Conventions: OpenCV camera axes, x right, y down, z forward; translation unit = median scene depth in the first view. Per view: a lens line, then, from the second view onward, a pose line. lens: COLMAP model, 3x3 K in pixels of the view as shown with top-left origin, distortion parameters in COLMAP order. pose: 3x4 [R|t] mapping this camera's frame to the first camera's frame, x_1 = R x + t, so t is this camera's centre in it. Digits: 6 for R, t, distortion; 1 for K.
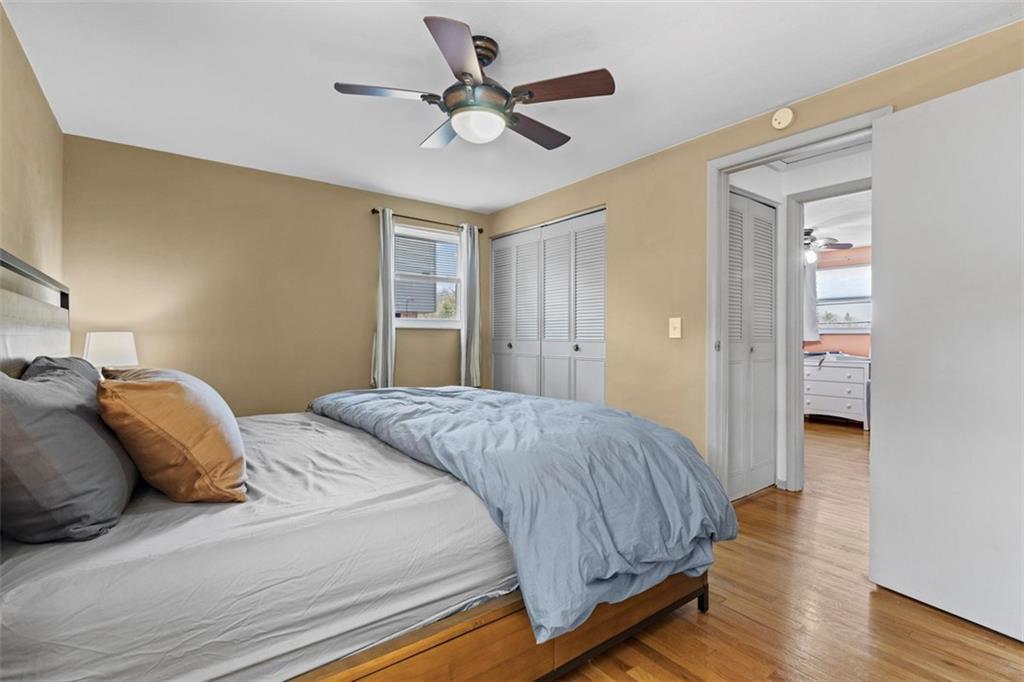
lens RADIAL K [[473.6, 0, 509.1], [0, 473.6, 337.1], [0, 0, 1]] dist [0.001365, 0.000057]
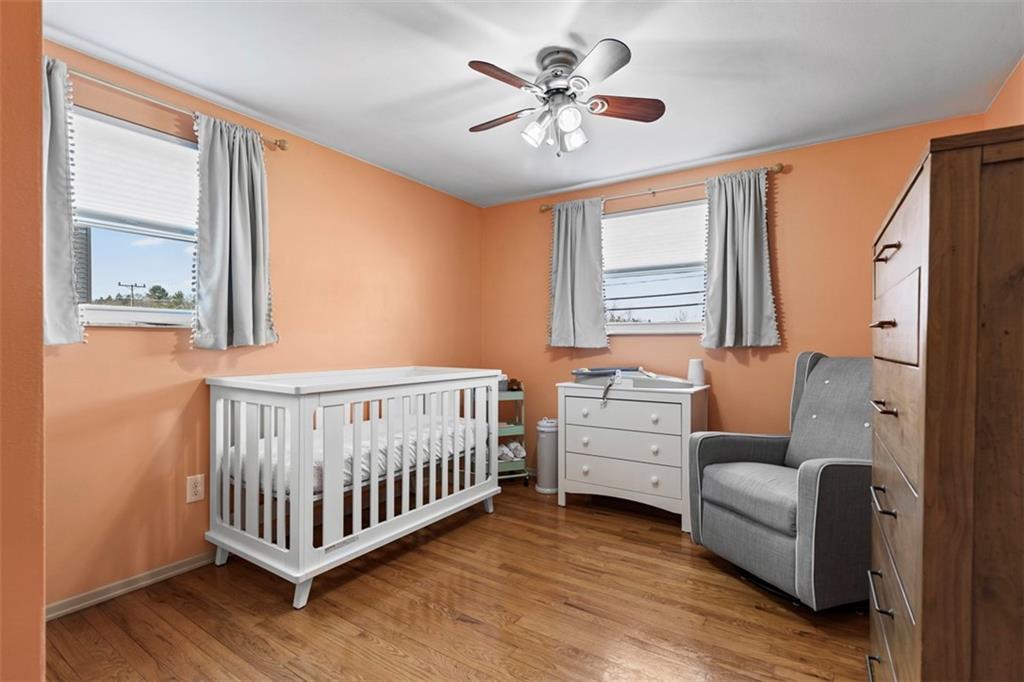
lens RADIAL K [[473.6, 0, 512.2], [0, 473.6, 345.7], [0, 0, 1]] dist [0.001365, 0.000057]
pose [[0.941772, -0.001876, 0.336248, 0.401021], [0.003424, 0.999986, -0.004010, 0.008513], [-0.336236, 0.004928, 0.941765, 0.570917]]
